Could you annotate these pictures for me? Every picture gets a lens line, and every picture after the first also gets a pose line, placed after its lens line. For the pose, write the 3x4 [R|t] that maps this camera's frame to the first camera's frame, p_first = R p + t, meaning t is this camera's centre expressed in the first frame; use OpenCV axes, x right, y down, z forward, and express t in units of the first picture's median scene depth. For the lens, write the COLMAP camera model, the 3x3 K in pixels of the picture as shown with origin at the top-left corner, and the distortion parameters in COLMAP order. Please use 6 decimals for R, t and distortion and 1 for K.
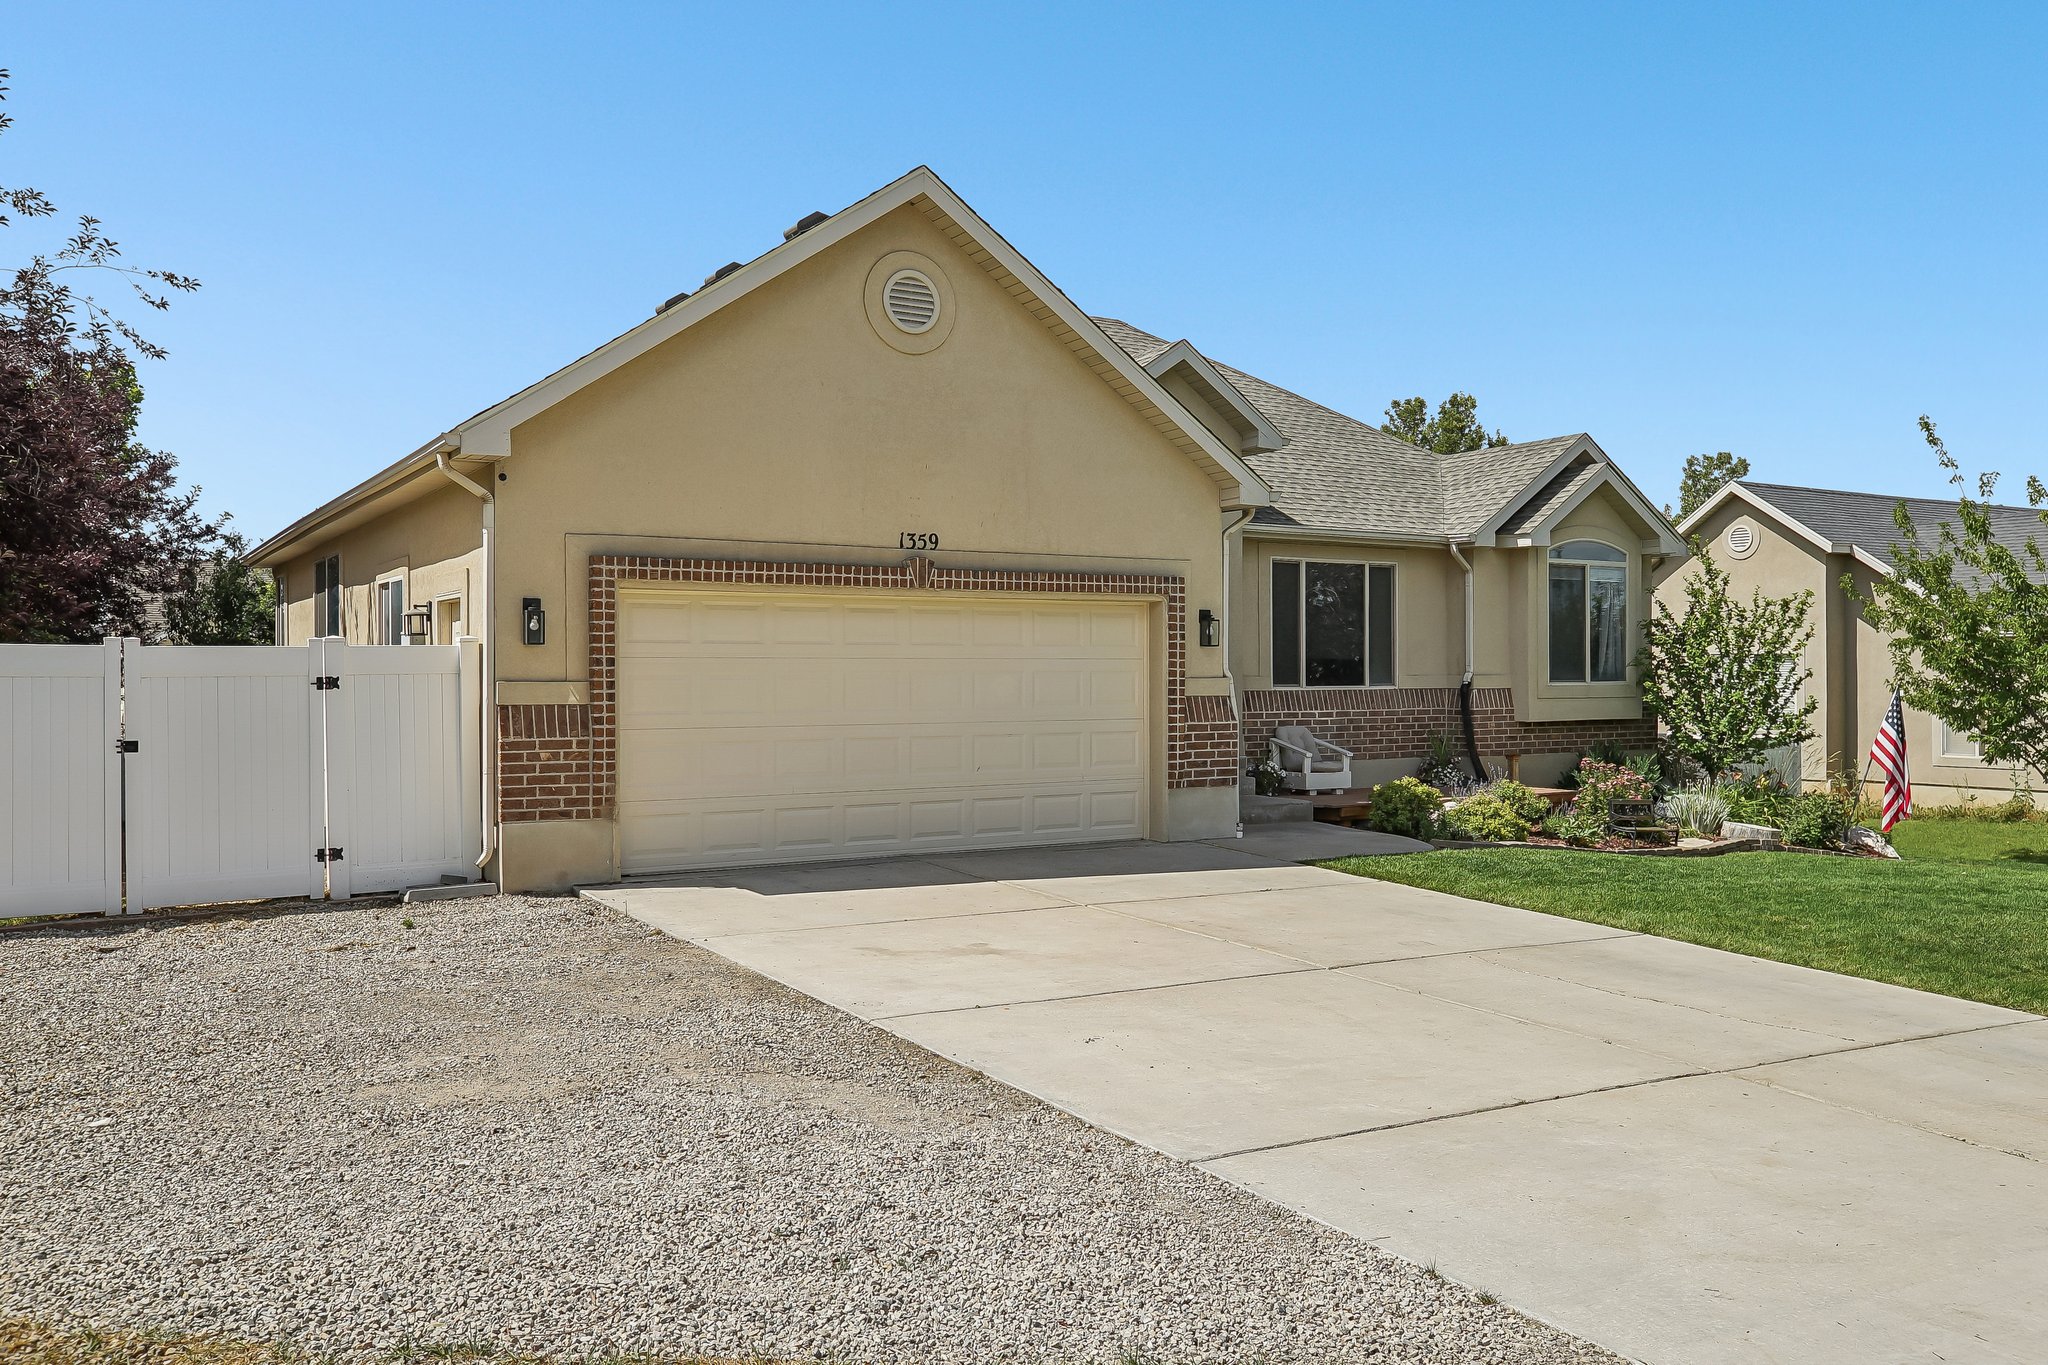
lens RADIAL K [[1617.3, 0, 1024.0], [0, 1617.3, 682.5], [0, 0, 1]] dist [-0.052841, 0.001120]
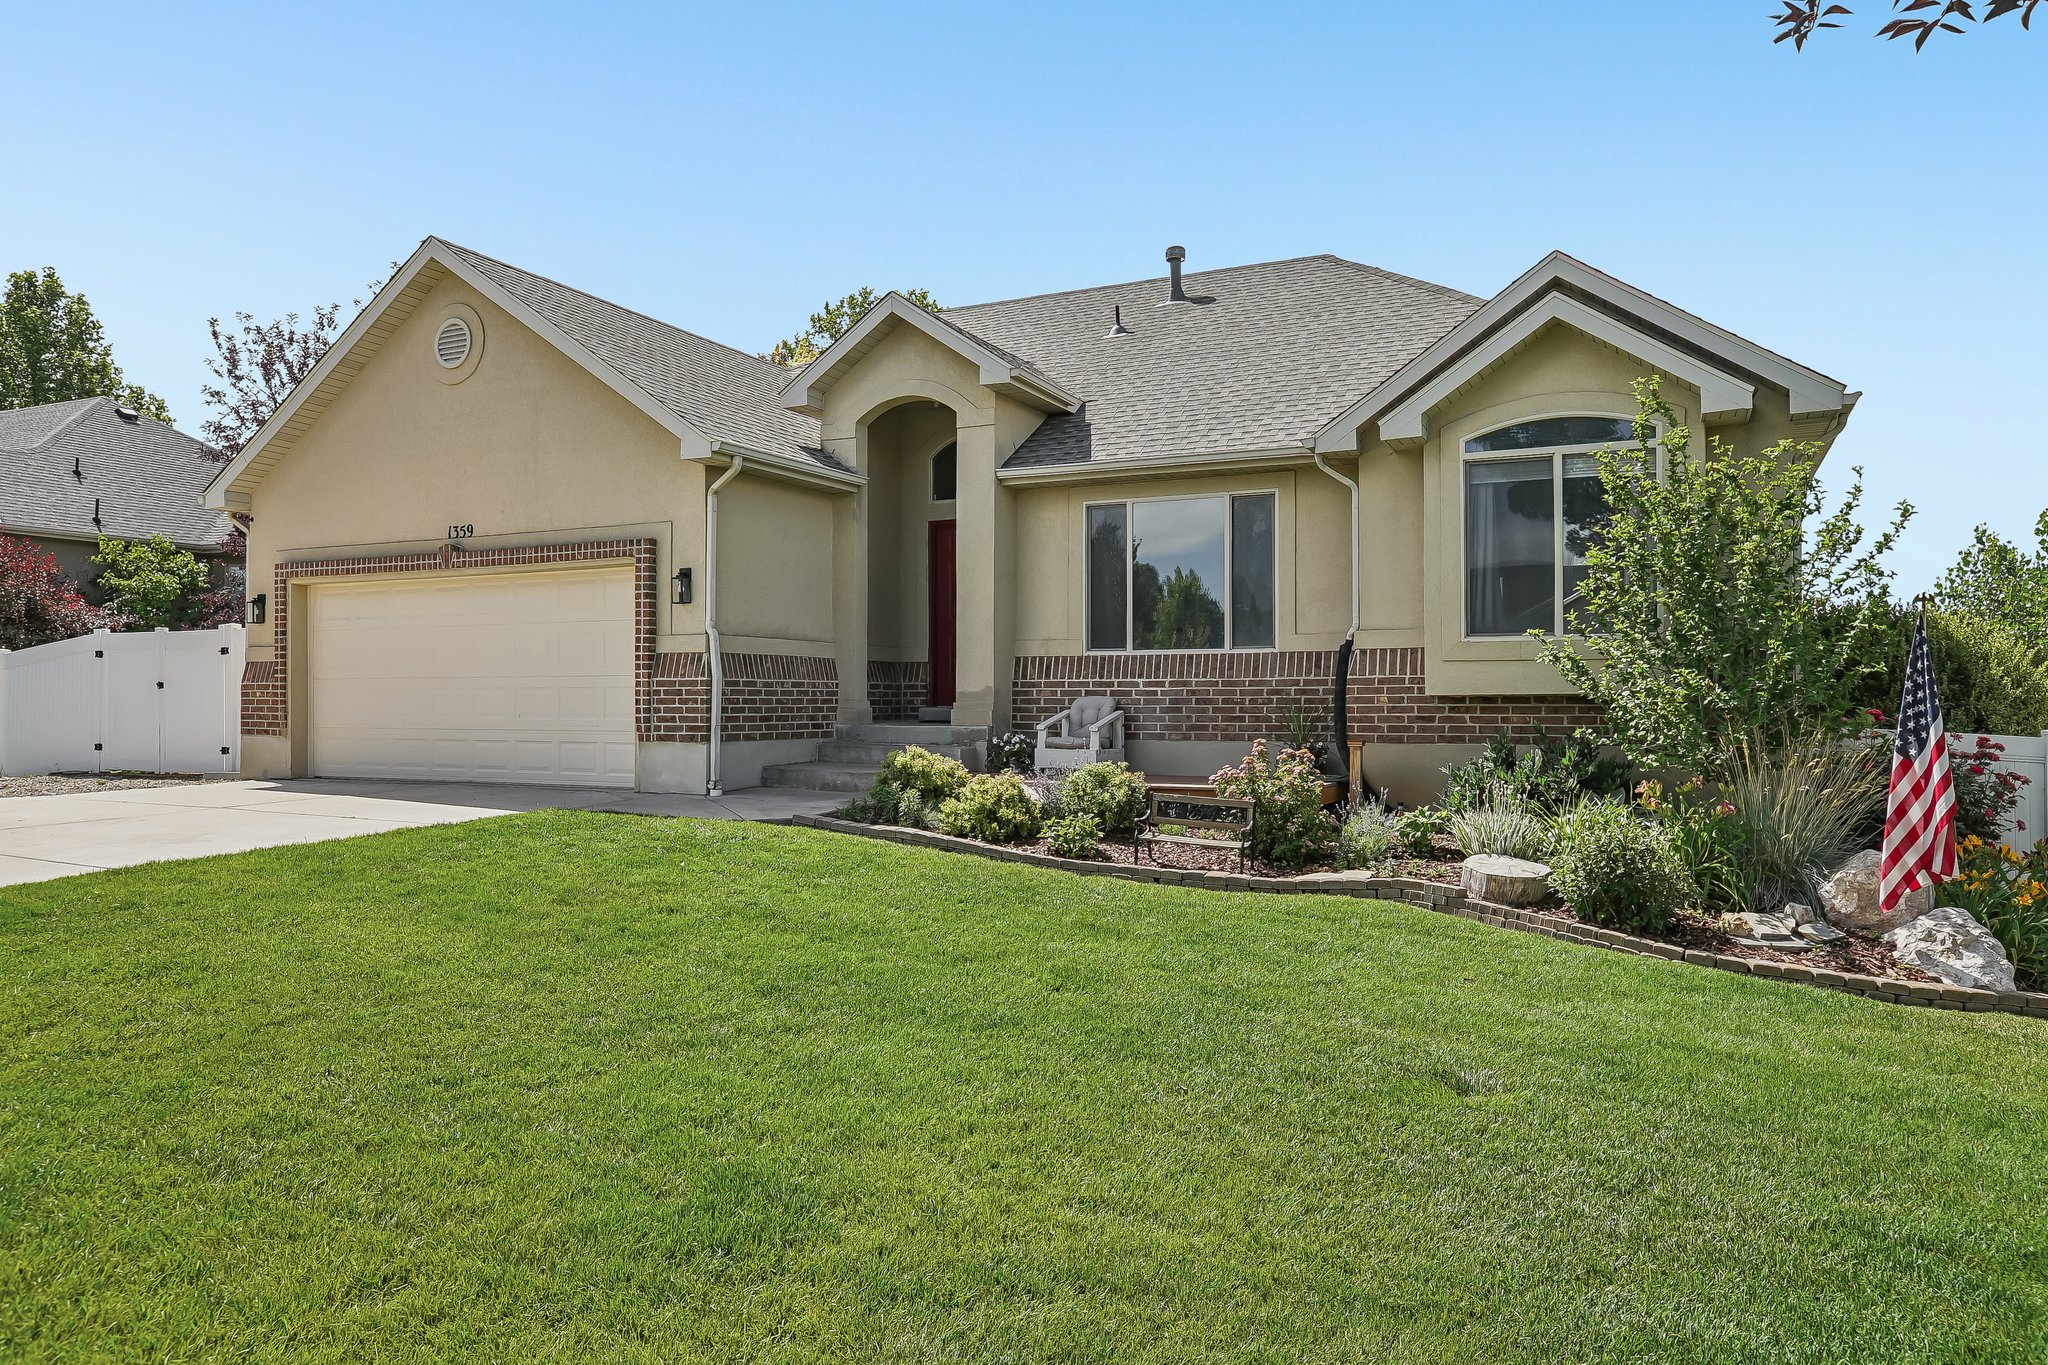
lens RADIAL K [[1365.2, 0, 1024.0], [0, 1365.2, 682.5], [0, 0, 1]] dist [-0.029451, -0.000737]
pose [[0.534798, -0.009127, -0.844930, 0.971587], [-0.006517, 0.999867, -0.014925, 0.039290], [0.844955, 0.013488, 0.534668, 0.739268]]
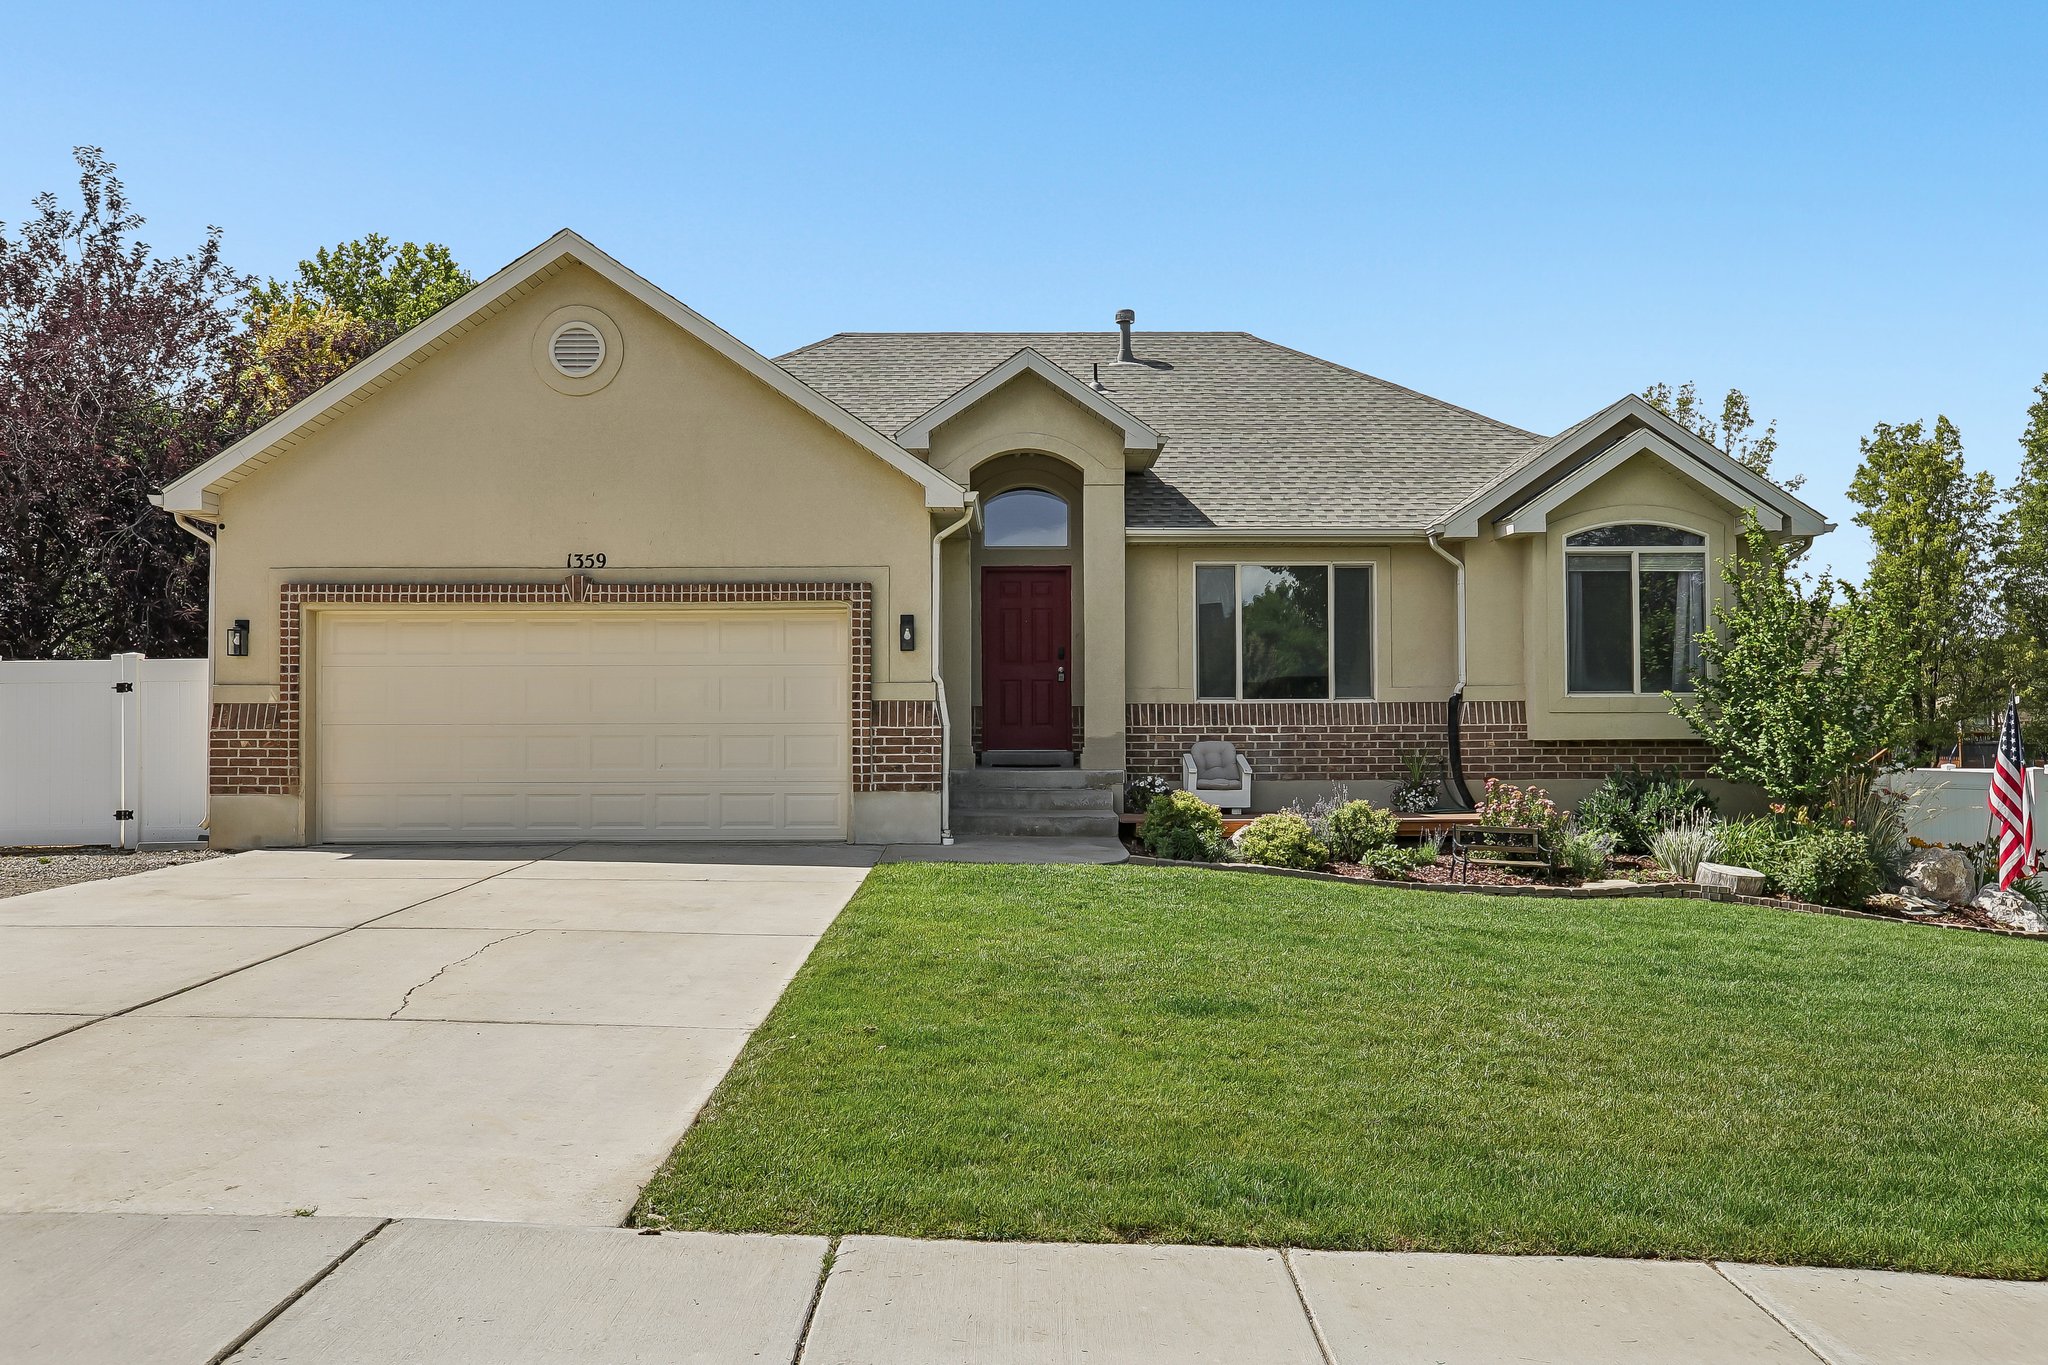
lens RADIAL K [[1548.5, 0, 1024.0], [0, 1548.5, 682.5], [0, 0, 1]] dist [-0.024198, 0.003135]
pose [[0.856007, -0.016068, -0.516714, 0.685730], [-0.001691, 0.999425, -0.033879, 0.030140], [0.516961, 0.029874, 0.855487, 0.221122]]
